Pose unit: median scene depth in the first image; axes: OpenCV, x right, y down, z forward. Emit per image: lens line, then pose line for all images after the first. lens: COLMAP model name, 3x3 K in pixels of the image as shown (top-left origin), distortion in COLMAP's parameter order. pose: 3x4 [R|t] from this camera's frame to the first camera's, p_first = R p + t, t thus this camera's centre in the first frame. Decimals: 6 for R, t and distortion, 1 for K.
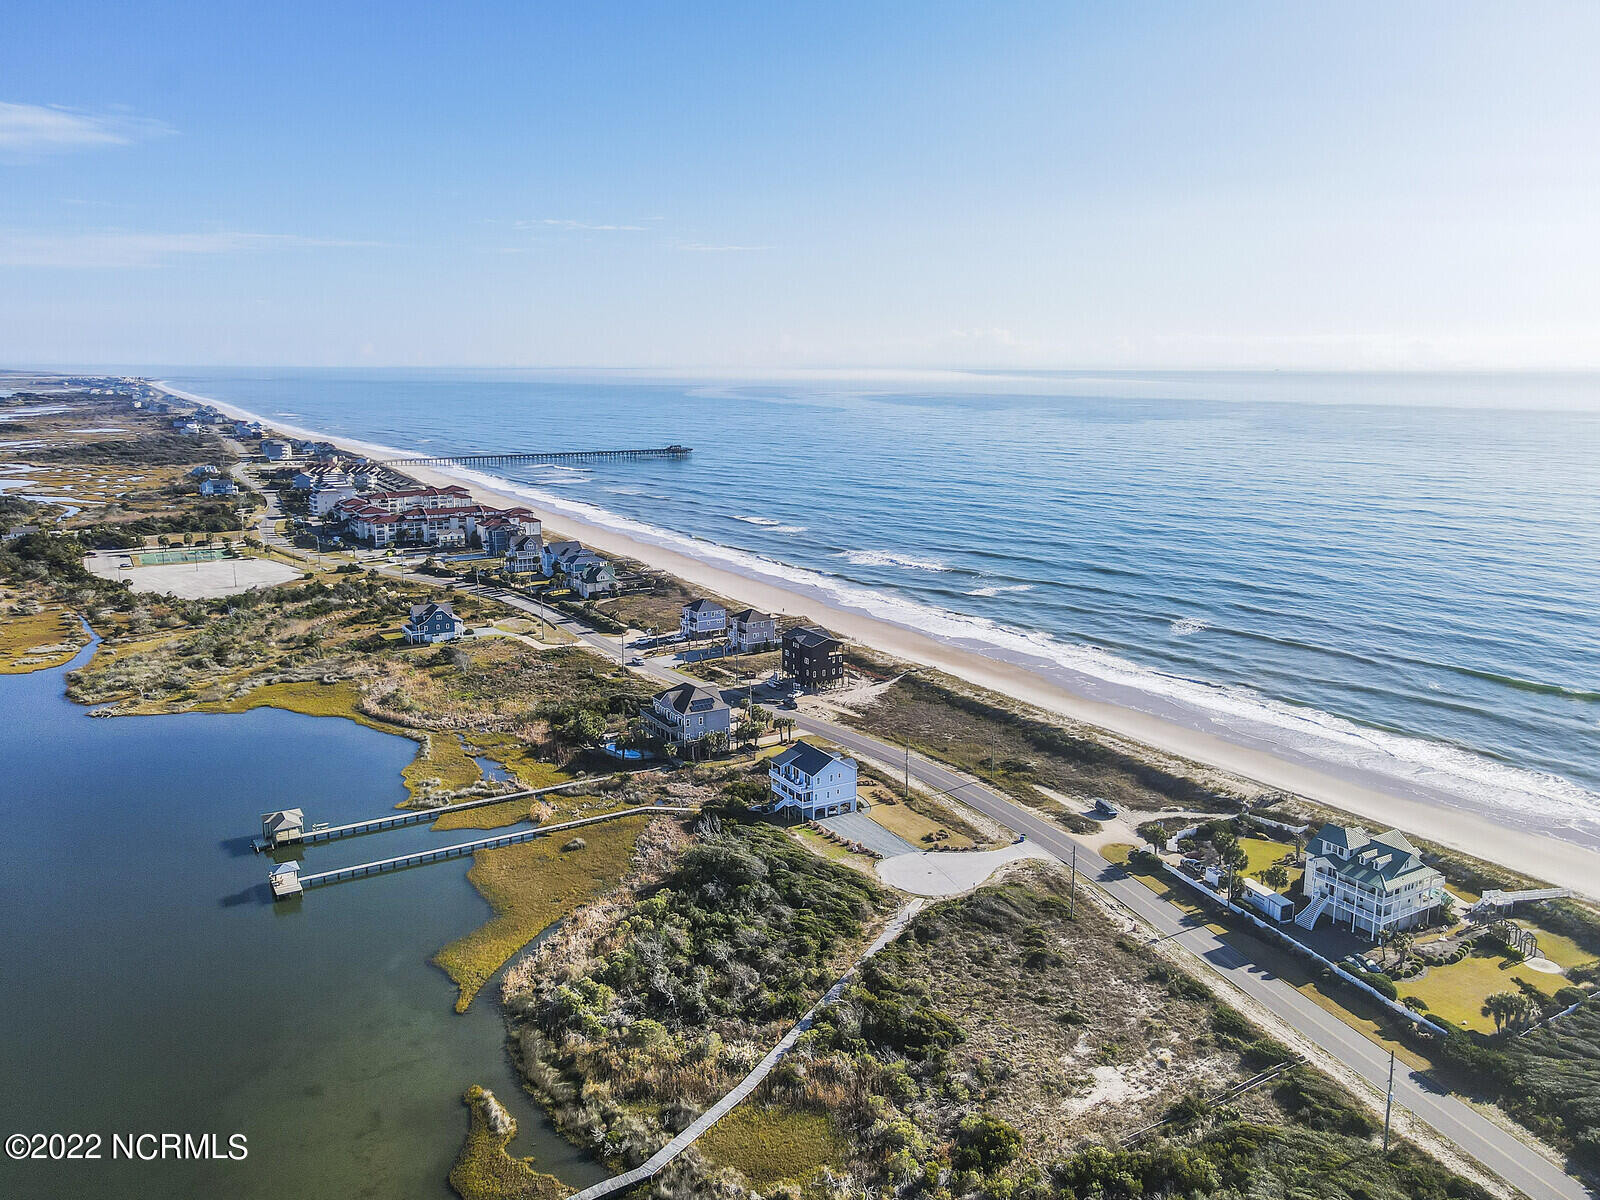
lens RADIAL K [[1155.7, 0, 800.0], [0, 1155.7, 600.0], [0, 0, 1]] dist [0.025022, -0.008748]
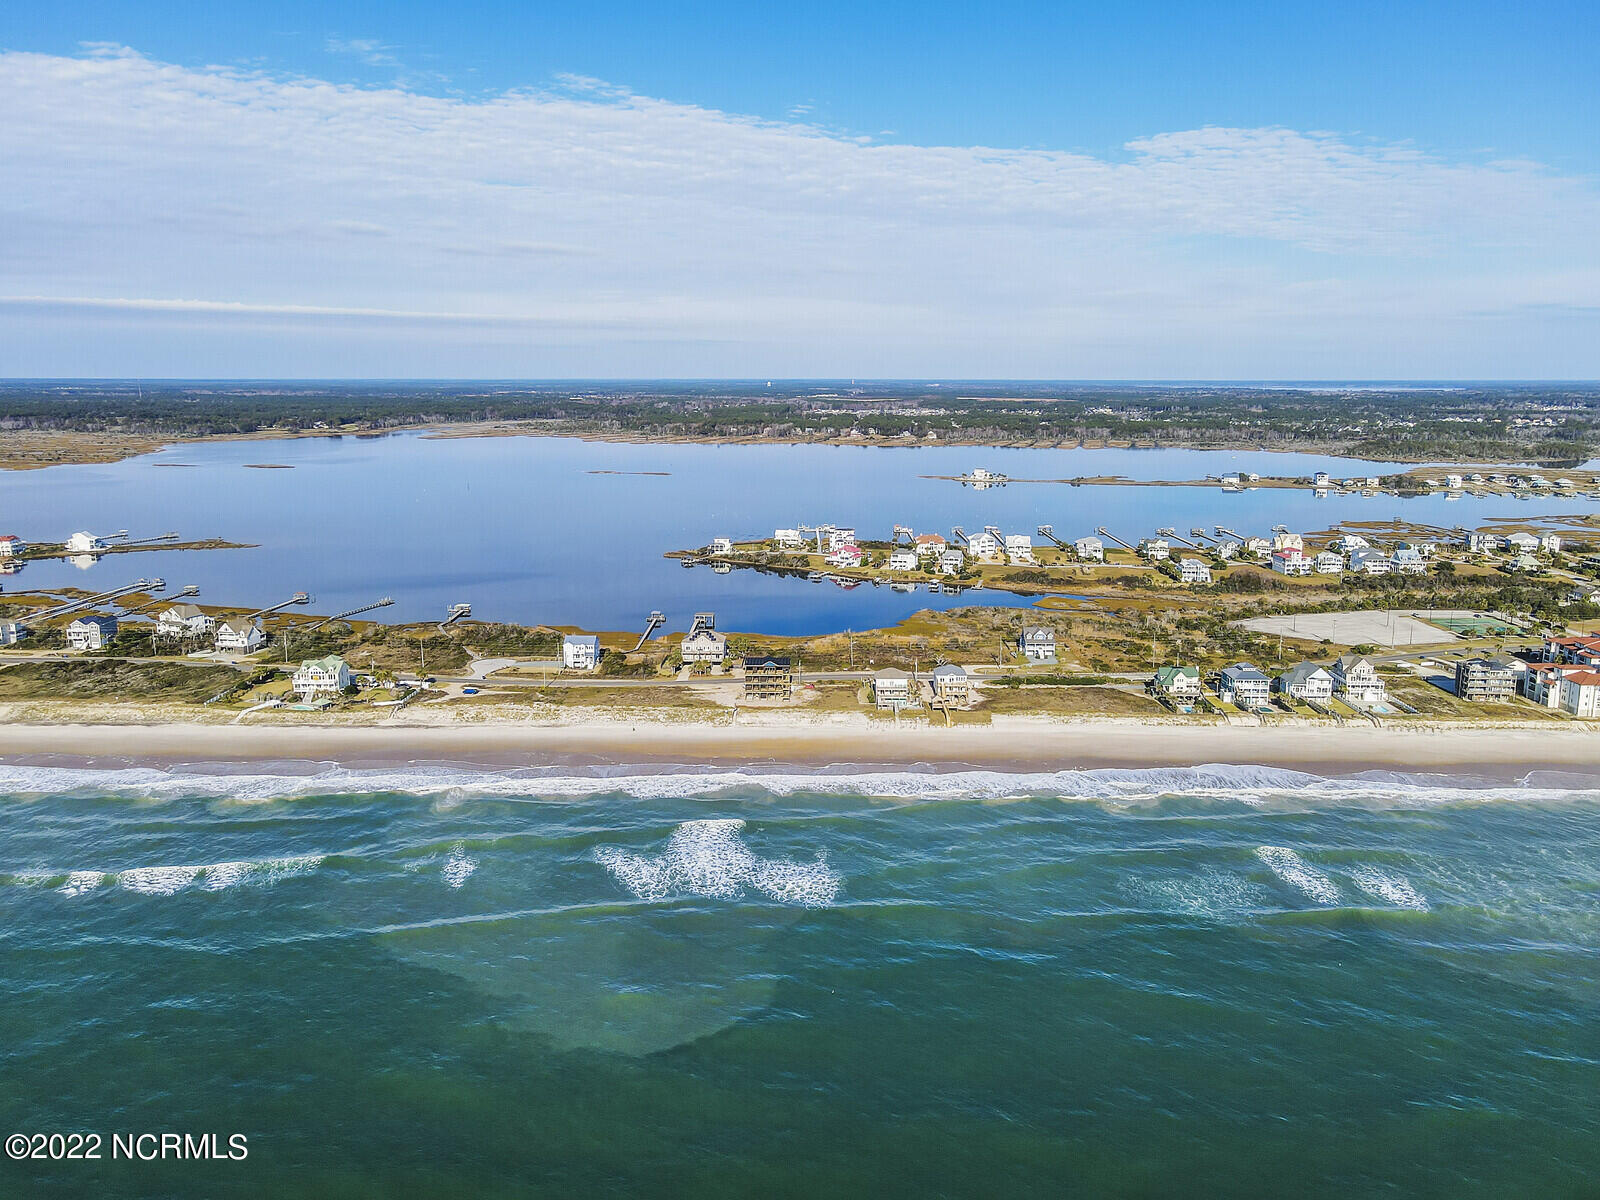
lens RADIAL K [[1163.9, 0, 800.0], [0, 1163.9, 600.0], [0, 0, 1]] dist [-0.023591, 0.085971]
pose [[-0.516333, 0.168856, -0.839576, 1.652525], [-0.164573, 0.942532, 0.290774, -0.645074], [0.840426, 0.288308, -0.458871, 2.405981]]
